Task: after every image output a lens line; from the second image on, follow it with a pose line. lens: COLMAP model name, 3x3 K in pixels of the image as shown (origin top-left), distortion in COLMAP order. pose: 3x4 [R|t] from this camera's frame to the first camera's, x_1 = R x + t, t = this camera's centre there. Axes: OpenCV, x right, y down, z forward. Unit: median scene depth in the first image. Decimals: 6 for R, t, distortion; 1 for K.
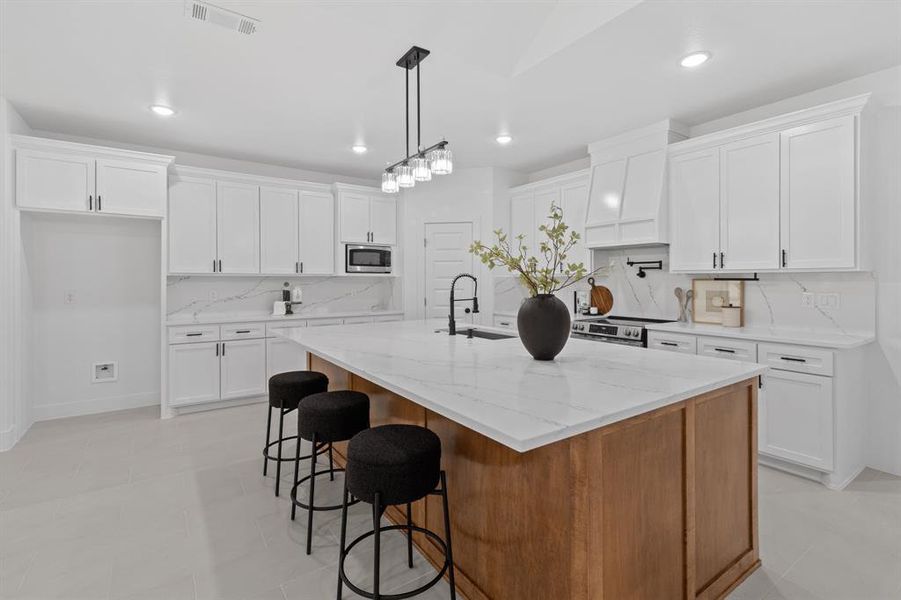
lens RADIAL K [[420.3, 0, 452.6], [0, 420.3, 281.2], [0, 0, 1]] dist [0.004198, 0.000926]
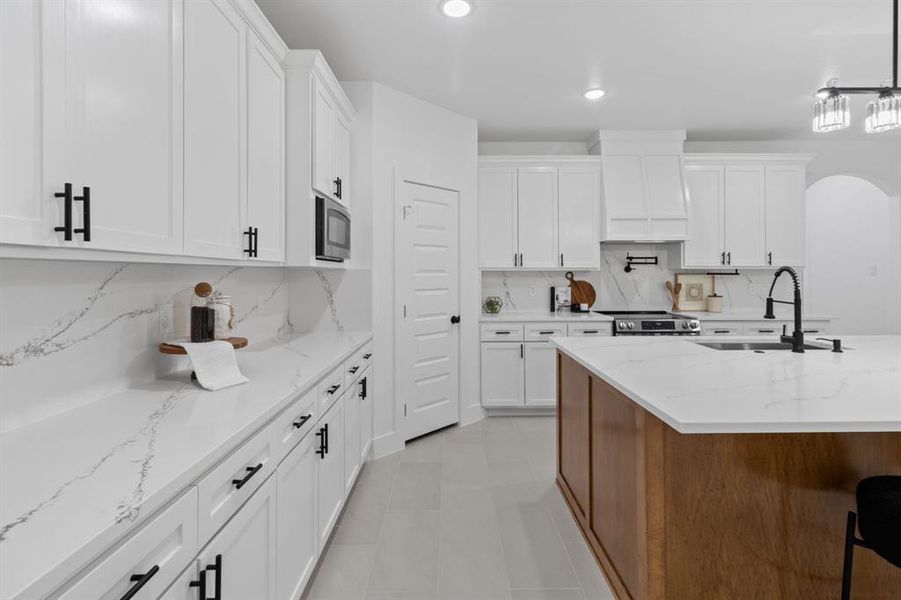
lens RADIAL K [[421.6, 0, 451.9], [0, 421.6, 269.0], [0, 0, 1]] dist [0.002579, 0.000009]
pose [[0.568748, 0.008530, 0.822468, -0.699309], [0.002972, 0.999918, -0.012426, -0.005028], [-0.822507, 0.009511, 0.568676, 0.812281]]
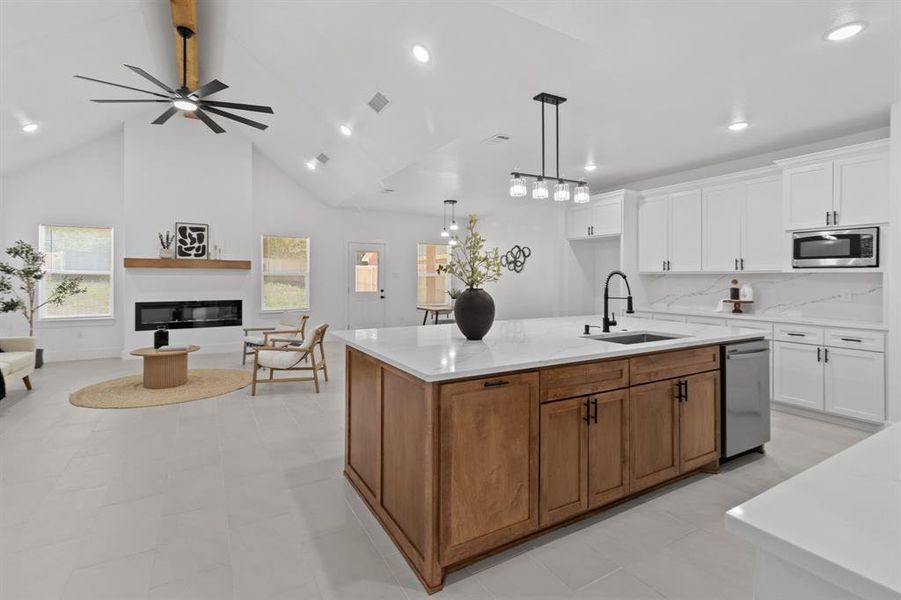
lens RADIAL K [[420.2, 0, 451.6], [0, 420.2, 277.9], [0, 0, 1]] dist [0.003395, 0.000476]
pose [[-0.078518, 0.001910, -0.996911, 0.774907], [-0.003433, 0.999992, 0.002186, -0.001893], [0.996907, 0.003594, -0.078511, 0.536414]]
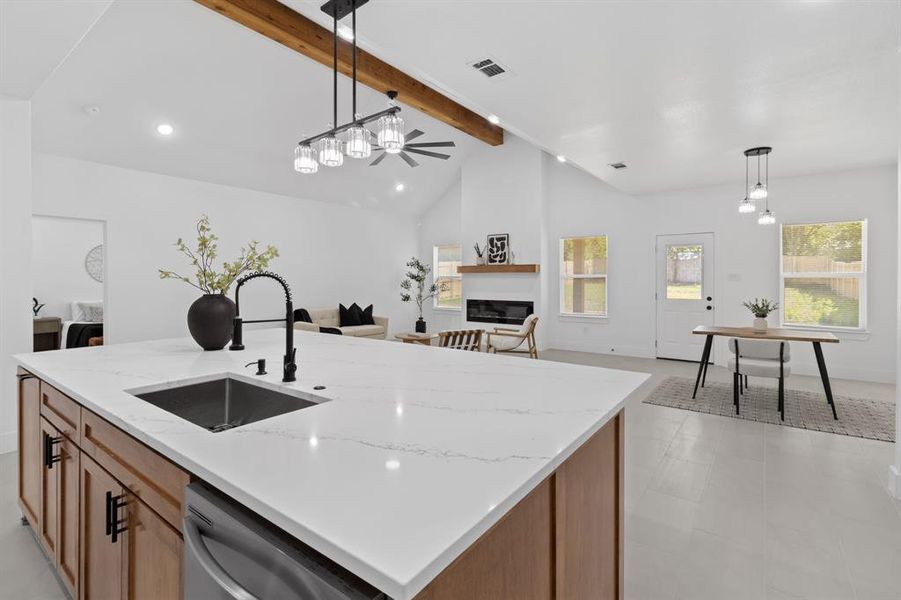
lens RADIAL K [[420.2, 0, 451.6], [0, 420.2, 277.9], [0, 0, 1]] dist [0.003395, 0.000476]
pose [[-0.948853, 0.001593, -0.315714, -0.020050], [0.002052, 0.999997, -0.001119, -0.006184], [0.315711, -0.001710, -0.948854, 1.203767]]
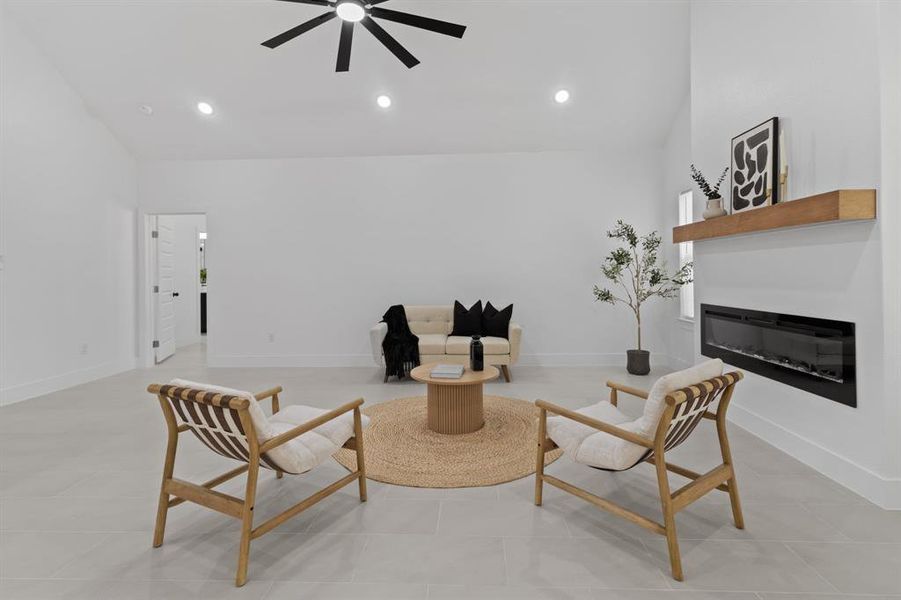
lens RADIAL K [[422.2, 0, 450.5], [0, 422.2, 276.4], [0, 0, 1]] dist [0.000194, 0.000425]
pose [[-0.793923, 0.011065, 0.607917, -0.911671], [0.016815, 0.999852, 0.003761, 0.029226], [-0.607786, 0.013208, -0.793991, 0.246324]]
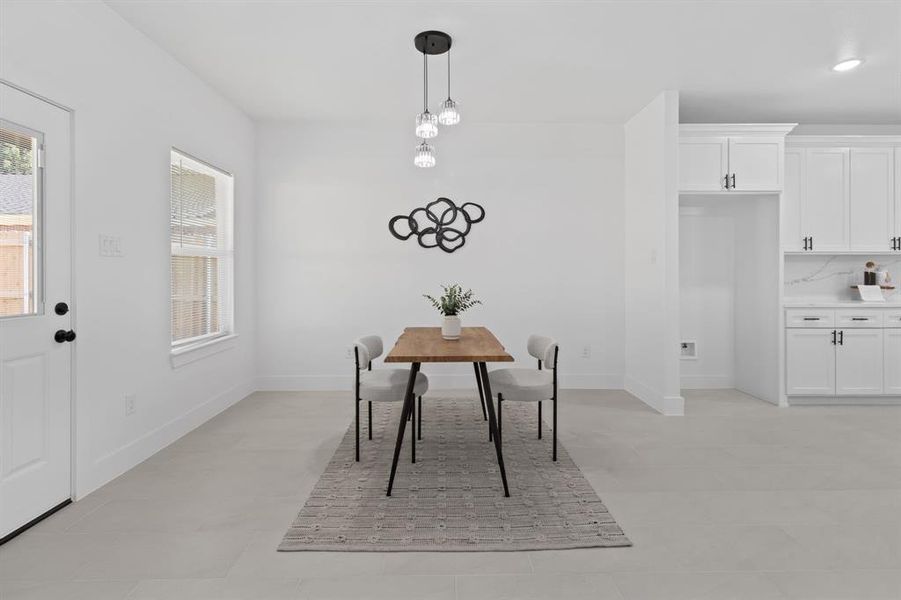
lens RADIAL K [[420.2, 0, 451.6], [0, 420.2, 277.9], [0, 0, 1]] dist [0.003395, 0.000476]
pose [[0.827215, 0.003938, -0.561872, -0.763746], [0.001323, 0.999959, 0.008957, 0.031010], [0.561884, -0.008153, 0.827176, -0.181787]]
